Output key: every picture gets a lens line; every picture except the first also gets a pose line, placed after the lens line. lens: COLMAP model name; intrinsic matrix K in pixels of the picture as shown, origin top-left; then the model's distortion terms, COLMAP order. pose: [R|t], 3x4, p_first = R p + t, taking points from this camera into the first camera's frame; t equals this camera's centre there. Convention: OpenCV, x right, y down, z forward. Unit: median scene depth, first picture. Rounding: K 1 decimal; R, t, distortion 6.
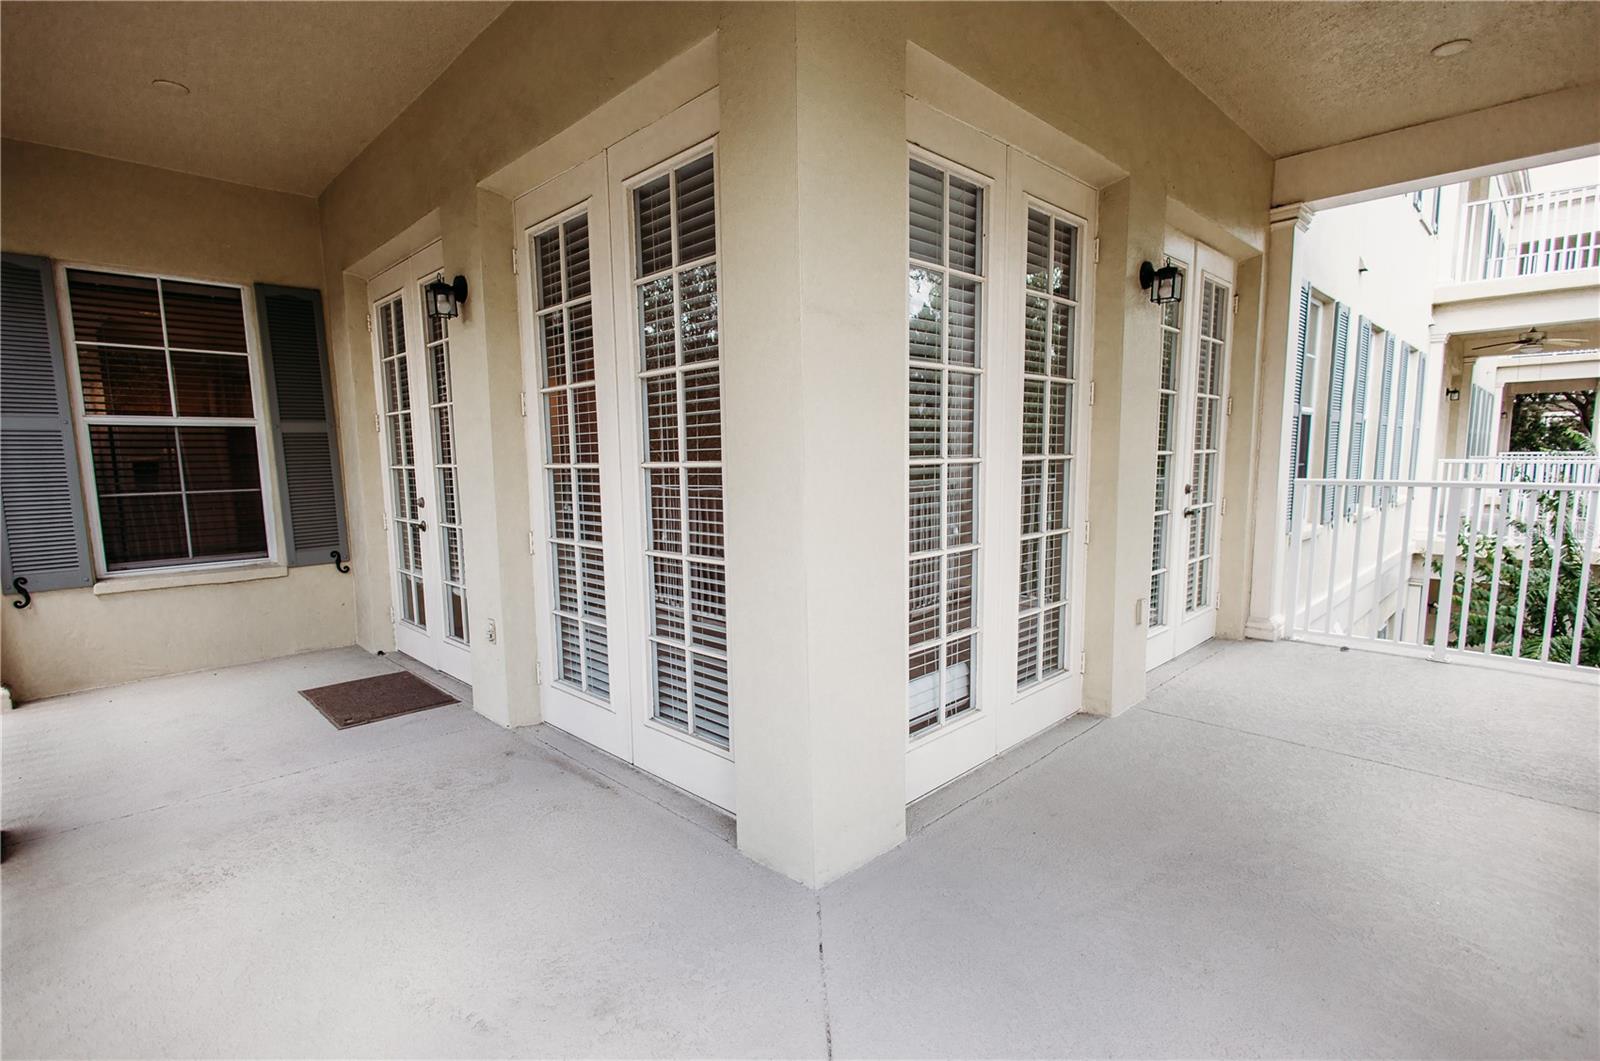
lens RADIAL K [[734.0, 0, 794.5], [0, 734.0, 544.8], [0, 0, 1]] dist [0.012031, 0.000017]
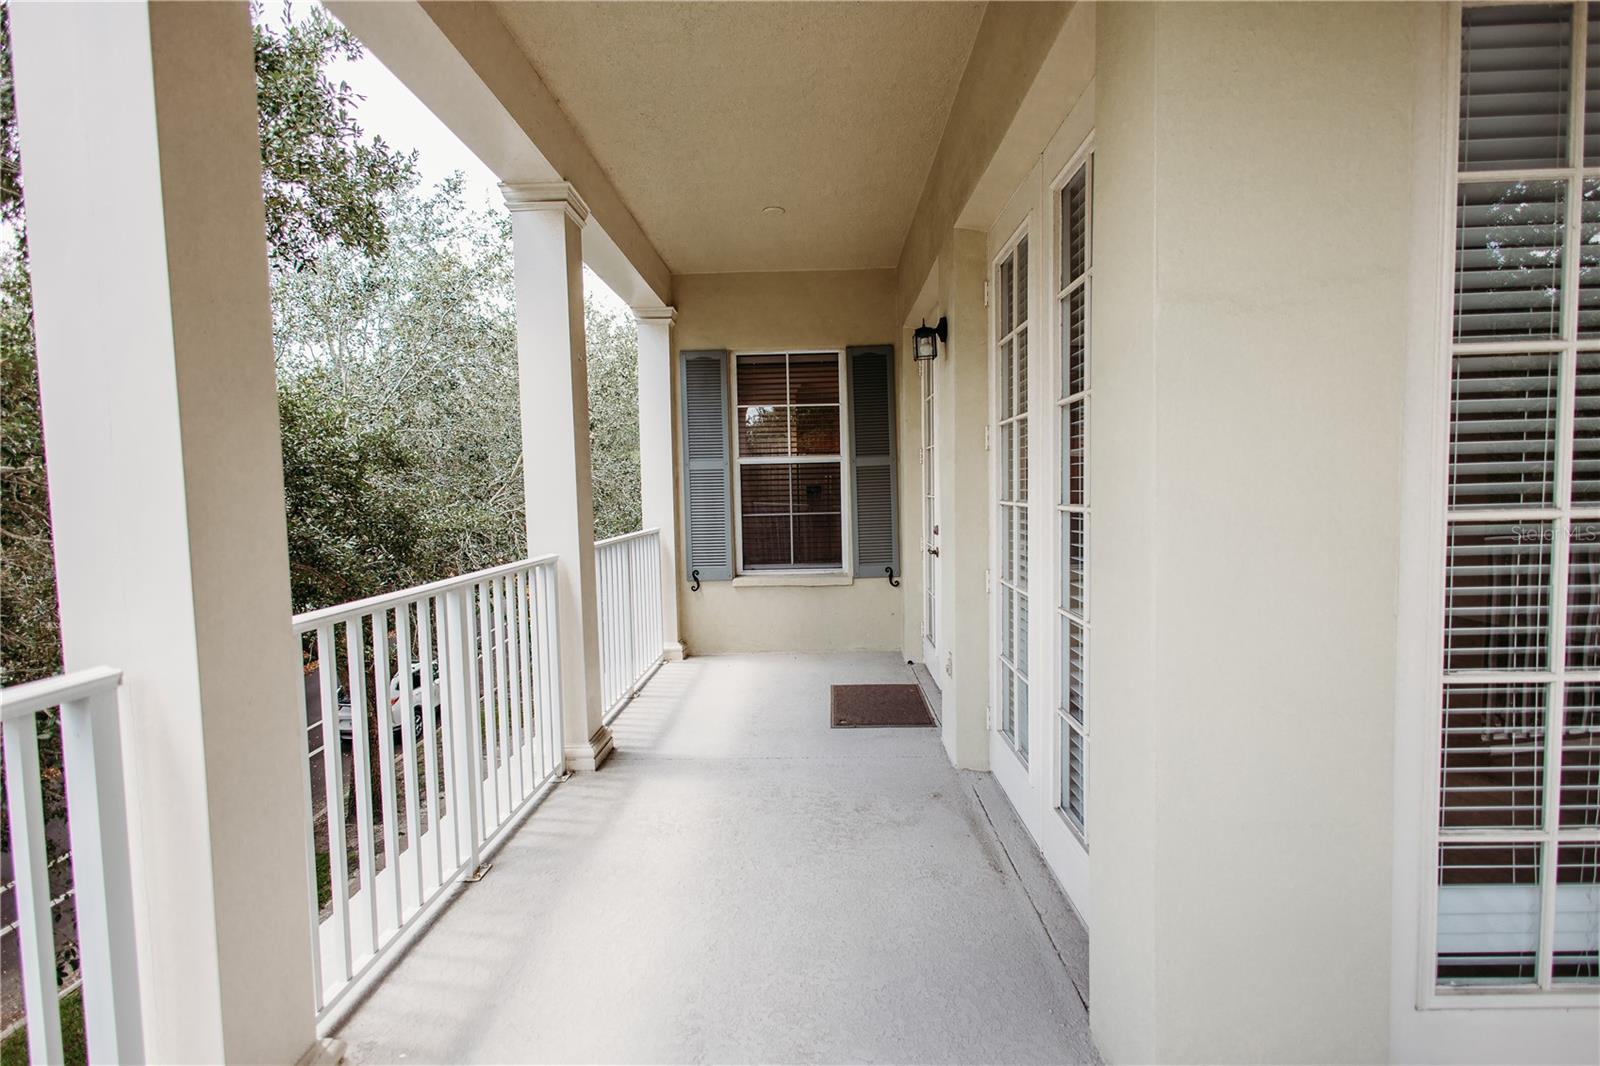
lens RADIAL K [[730.4, 0, 801.1], [0, 730.4, 533.0], [0, 0, 1]] dist [0.007431, -0.001001]
pose [[0.711339, 0.047827, -0.701220, 0.103530], [-0.079320, 0.996771, -0.012480, -0.026105], [0.698359, 0.064498, 0.712836, 0.113306]]
